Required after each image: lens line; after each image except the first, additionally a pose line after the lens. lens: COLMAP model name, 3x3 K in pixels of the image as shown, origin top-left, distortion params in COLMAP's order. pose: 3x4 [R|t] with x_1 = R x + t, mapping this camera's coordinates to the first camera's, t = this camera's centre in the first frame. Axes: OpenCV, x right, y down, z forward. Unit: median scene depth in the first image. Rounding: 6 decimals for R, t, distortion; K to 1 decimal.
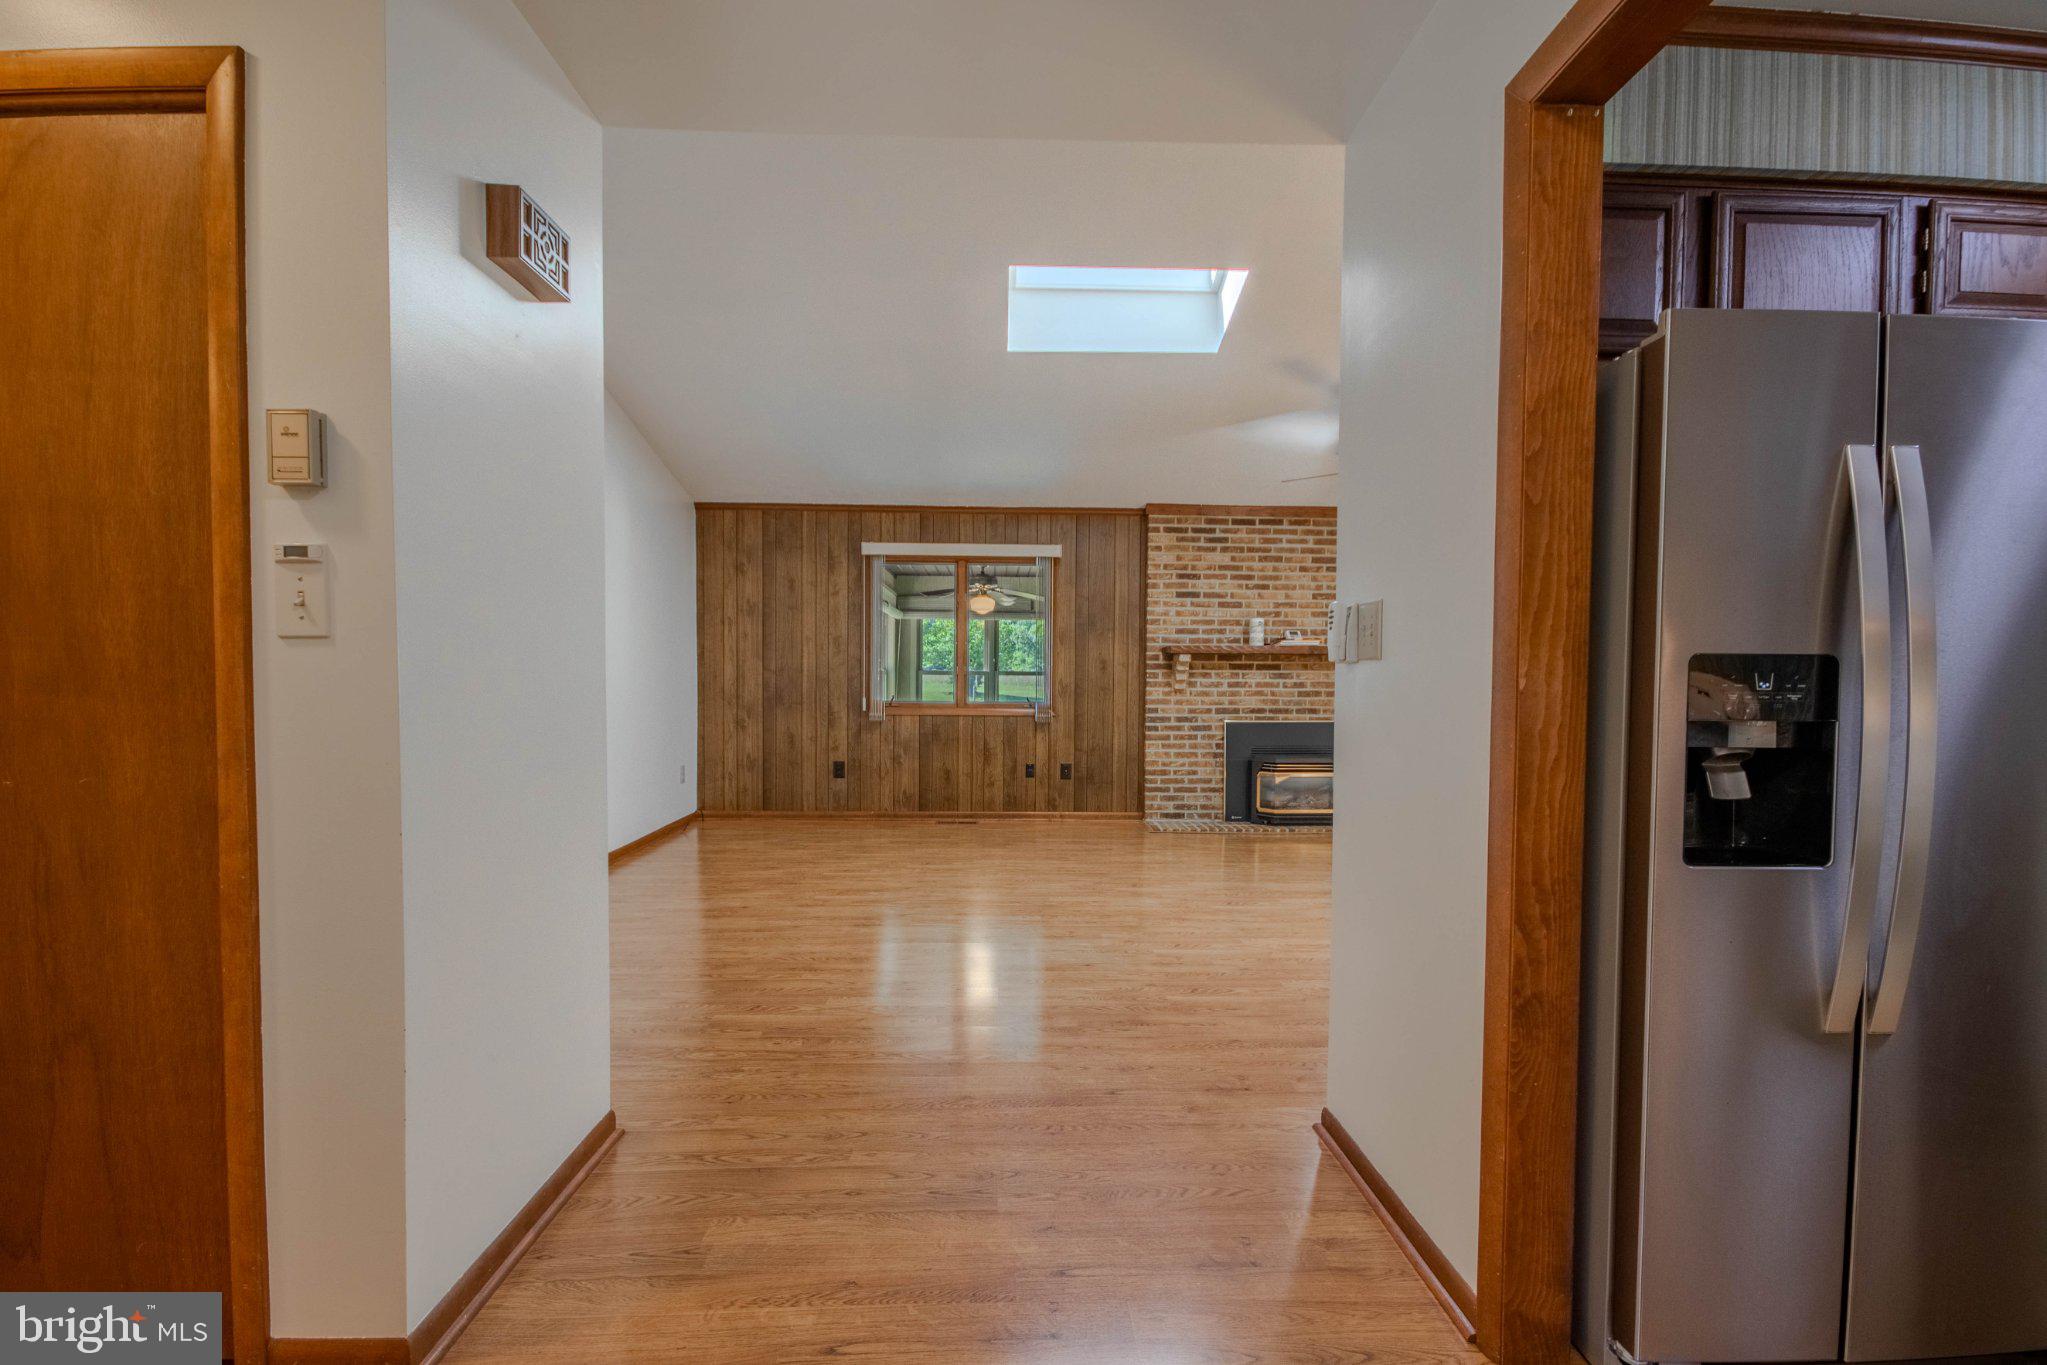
lens RADIAL K [[950.3, 0, 1025.9], [0, 950.3, 711.3], [0, 0, 1]] dist [-0.000865, -0.000249]
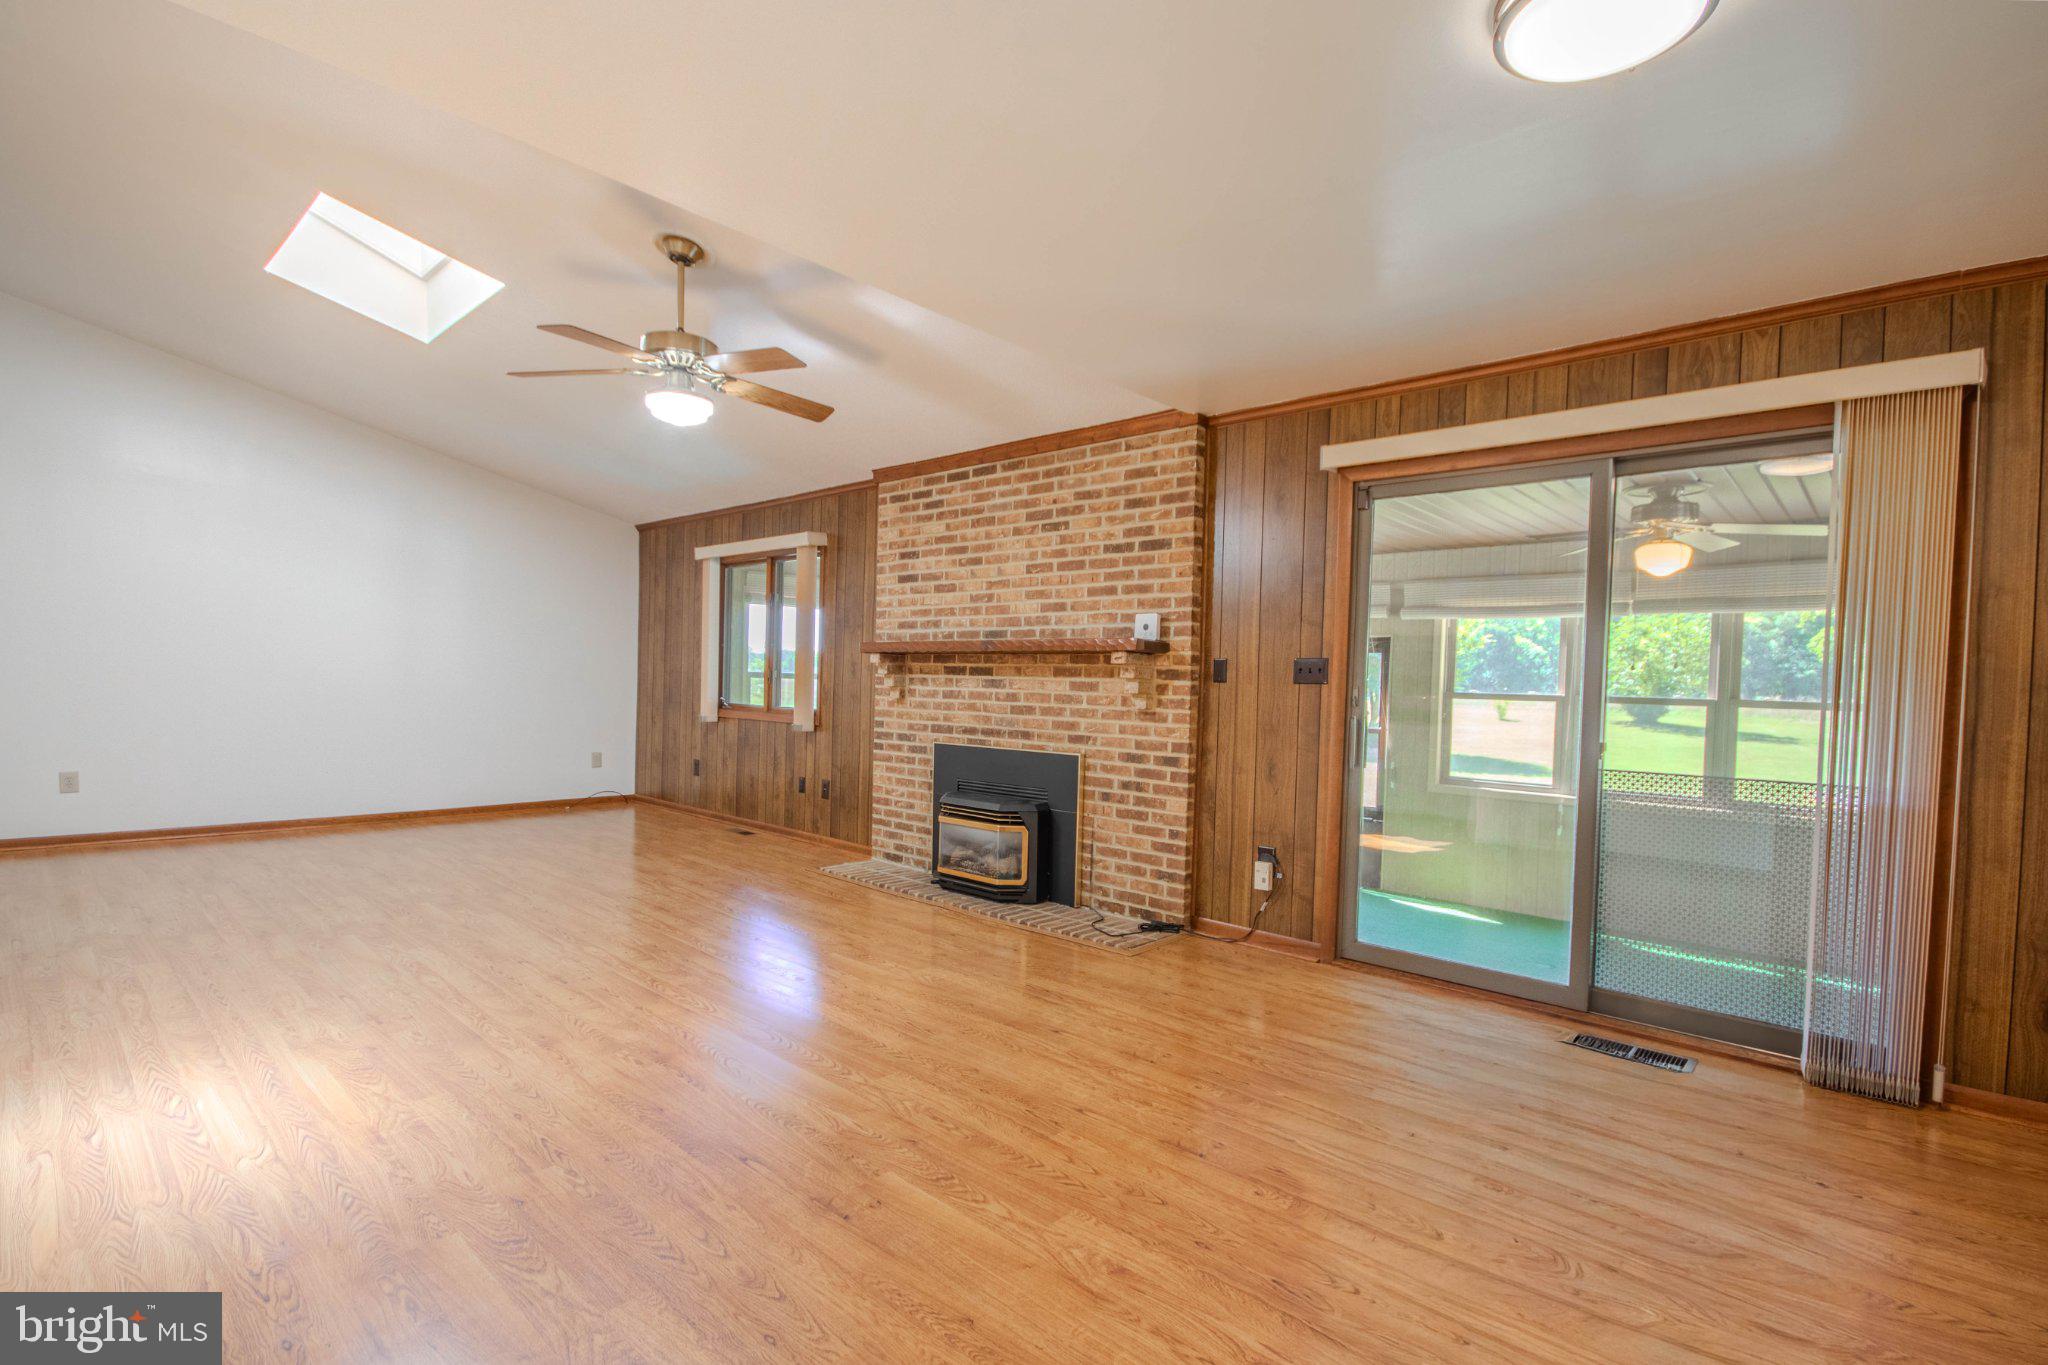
lens RADIAL K [[950.8, 0, 1026.4], [0, 950.8, 711.3], [0, 0, 1]] dist [-0.000865, -0.000249]
pose [[0.710795, 0.034016, -0.702576, 0.792608], [-0.048404, 0.998828, -0.000610, -0.017225], [0.701732, 0.034441, 0.711608, 0.510536]]
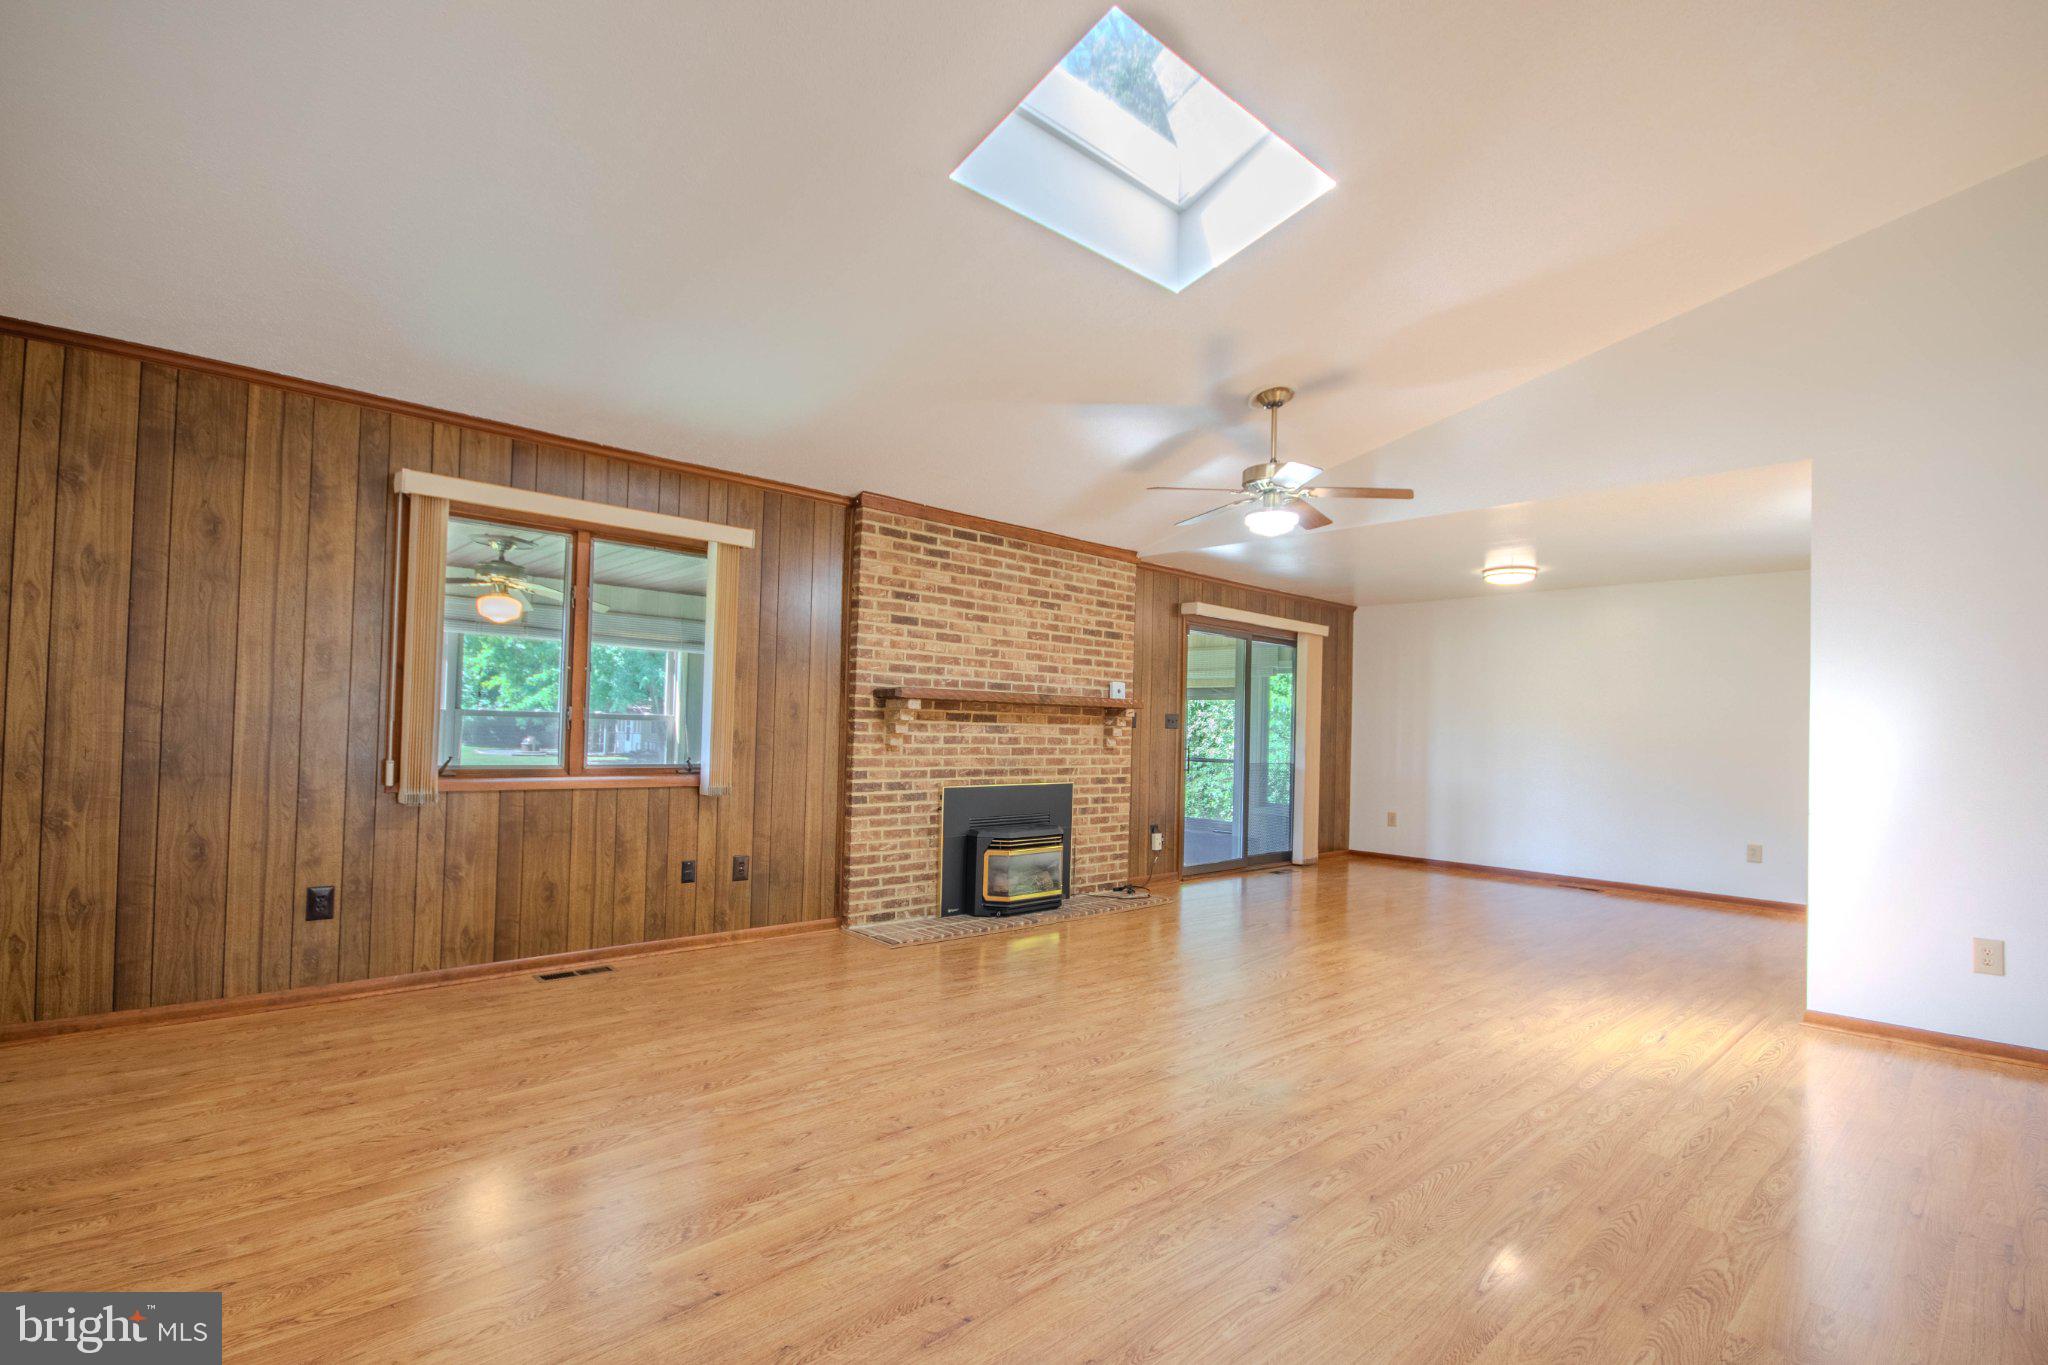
lens RADIAL K [[950.8, 0, 1026.4], [0, 950.8, 711.3], [0, 0, 1]] dist [-0.000865, -0.000249]
pose [[0.761300, 0.024594, 0.647933, -0.241870], [0.000220, 0.999271, -0.038188, -0.021634], [-0.648400, 0.029215, 0.760739, 0.364216]]
